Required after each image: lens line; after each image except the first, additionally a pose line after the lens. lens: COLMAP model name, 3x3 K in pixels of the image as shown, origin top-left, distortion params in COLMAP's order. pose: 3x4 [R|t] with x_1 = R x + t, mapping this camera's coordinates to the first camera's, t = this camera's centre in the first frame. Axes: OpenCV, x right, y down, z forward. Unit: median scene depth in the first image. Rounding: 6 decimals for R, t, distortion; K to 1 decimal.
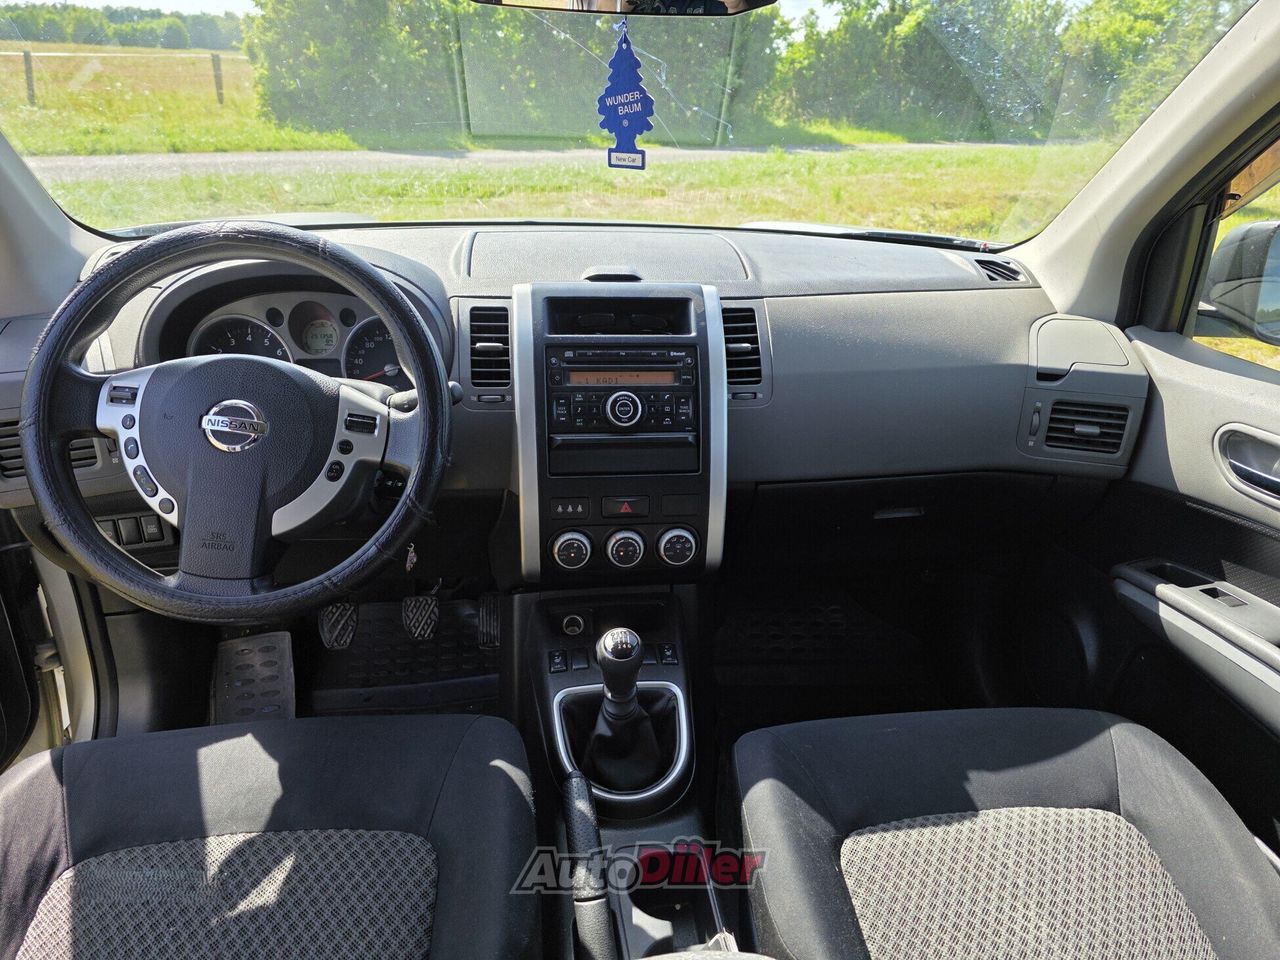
lens RADIAL K [[872.7, 0, 643.5], [0, 872.7, 480.5], [0, 0, 1]] dist [0.046279, -0.036560]
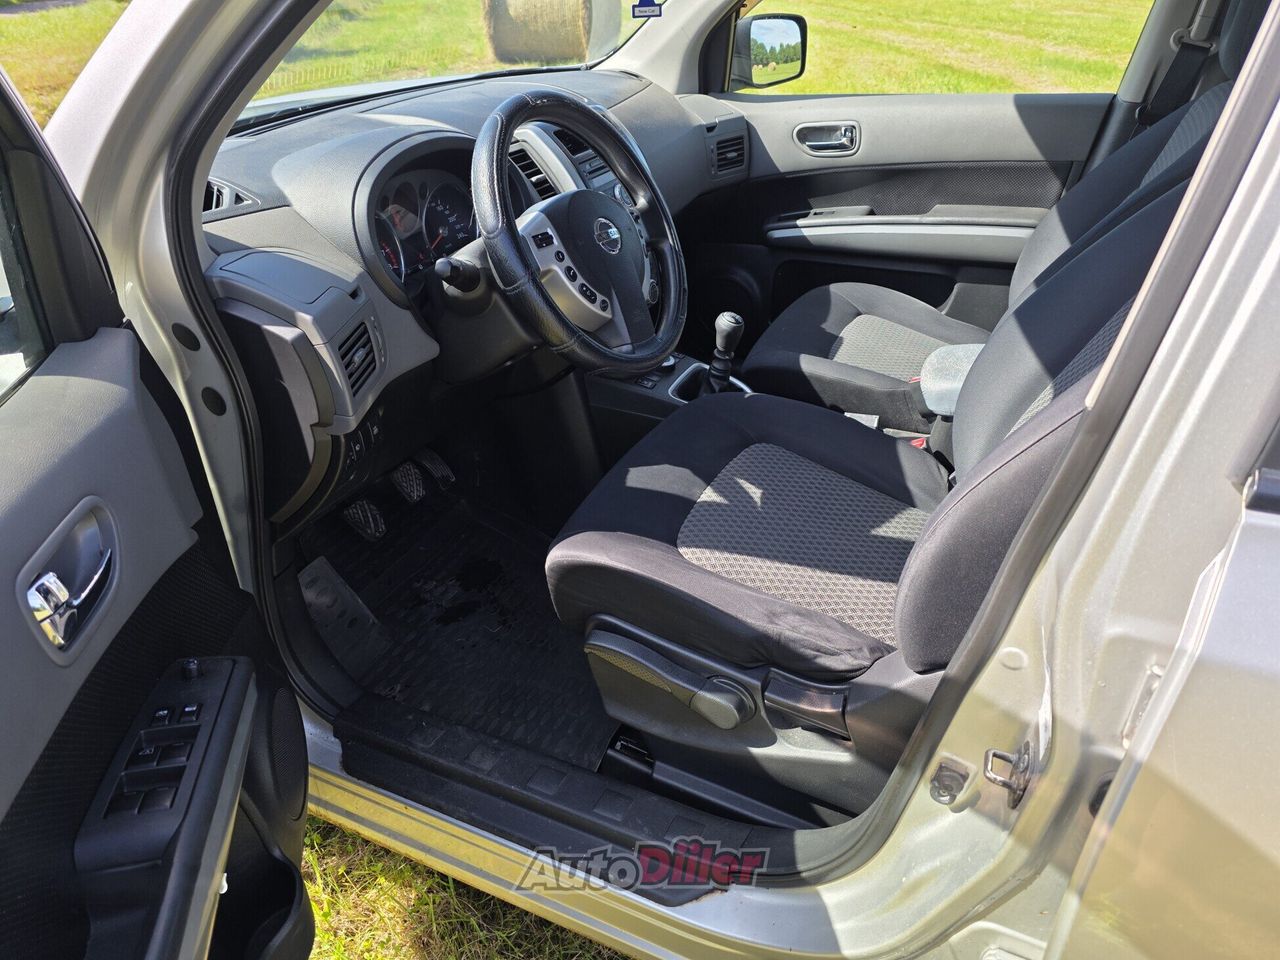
lens RADIAL K [[872.7, 0, 652.9], [0, 872.7, 491.0], [0, 0, 1]] dist [0.046279, -0.036560]
pose [[0.533274, -0.483900, 0.693873, -1.217520], [0.382382, 0.869544, 0.312533, -0.089896], [-0.754588, 0.098659, 0.648740, 0.051992]]
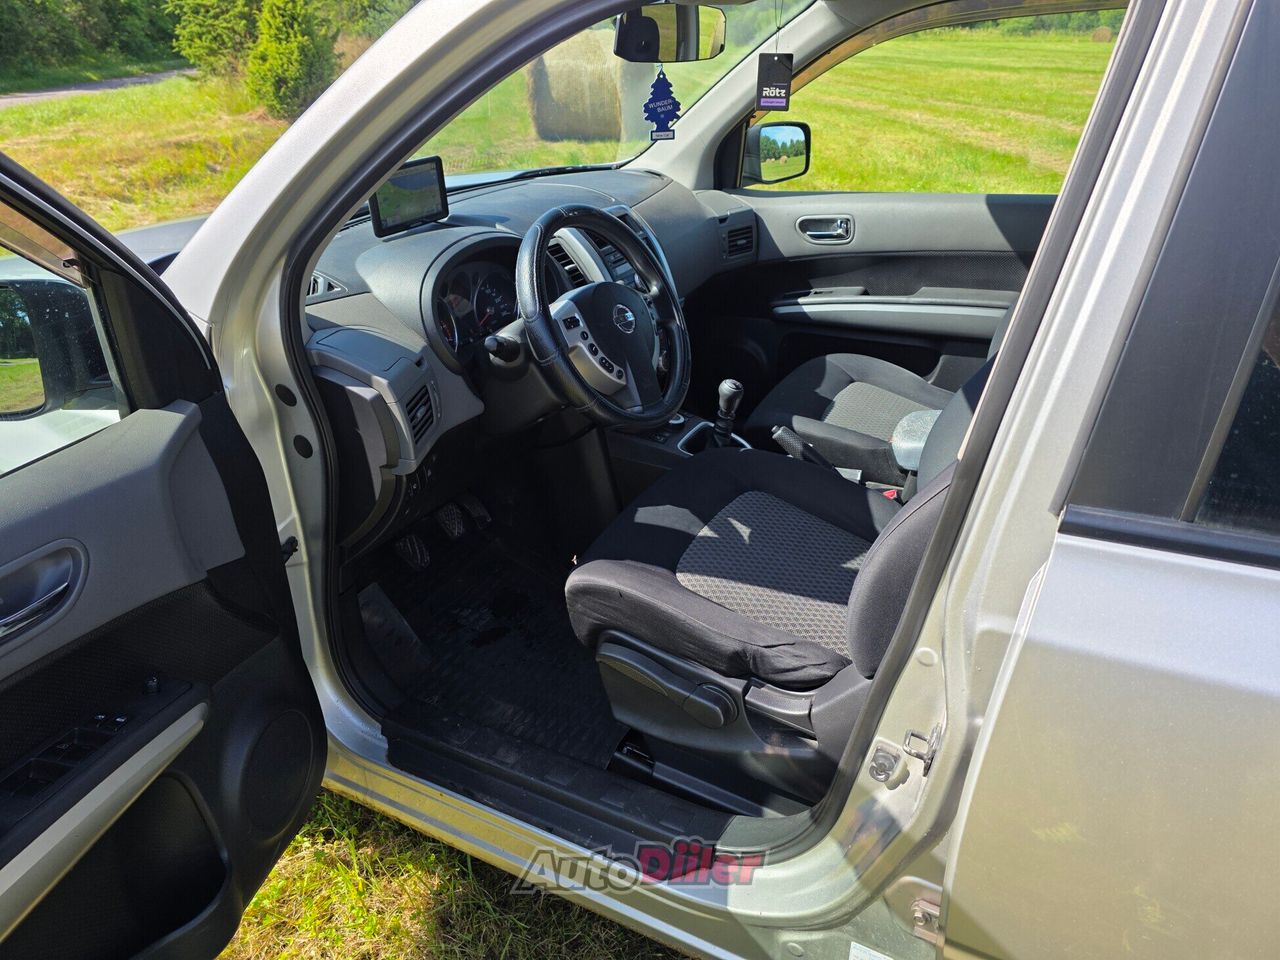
lens RADIAL K [[872.7, 0, 650.3], [0, 872.7, 480.5], [0, 0, 1]] dist [0.046279, -0.036560]
pose [[0.567266, -0.418612, 0.709206, -1.363266], [0.373693, 0.898252, 0.231295, -0.118007], [-0.733869, 0.133820, 0.665980, -0.112704]]
